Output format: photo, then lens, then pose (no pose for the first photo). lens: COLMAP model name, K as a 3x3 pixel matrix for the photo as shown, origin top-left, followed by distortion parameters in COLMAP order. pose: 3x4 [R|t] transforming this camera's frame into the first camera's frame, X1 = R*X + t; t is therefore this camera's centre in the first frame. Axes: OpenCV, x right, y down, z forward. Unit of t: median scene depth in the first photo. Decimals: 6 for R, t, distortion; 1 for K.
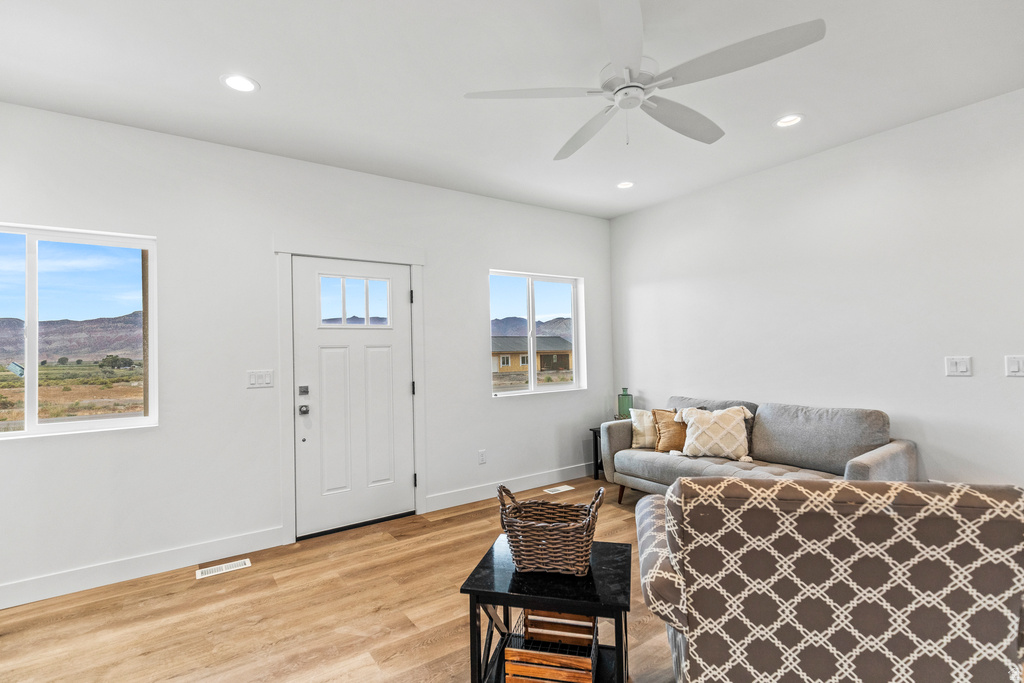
lens RADIAL K [[462.6, 0, 512.0], [0, 462.6, 341.5], [0, 0, 1]] dist [0.000732, 0.000003]
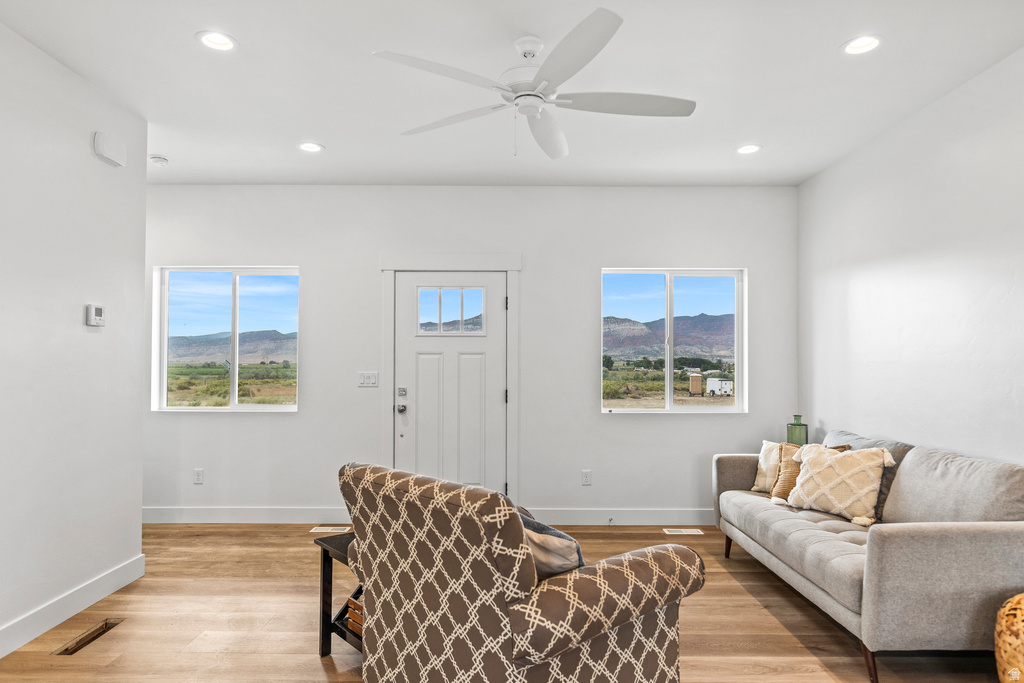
lens RADIAL K [[579.8, 0, 512.8], [0, 579.8, 350.1], [0, 0, 1]] dist [-0.005779, -0.000665]
pose [[0.834640, 0.012104, -0.550663, 0.525375], [-0.009424, 0.999926, 0.007695, -0.007796], [0.550716, -0.001233, 0.834692, -0.024516]]
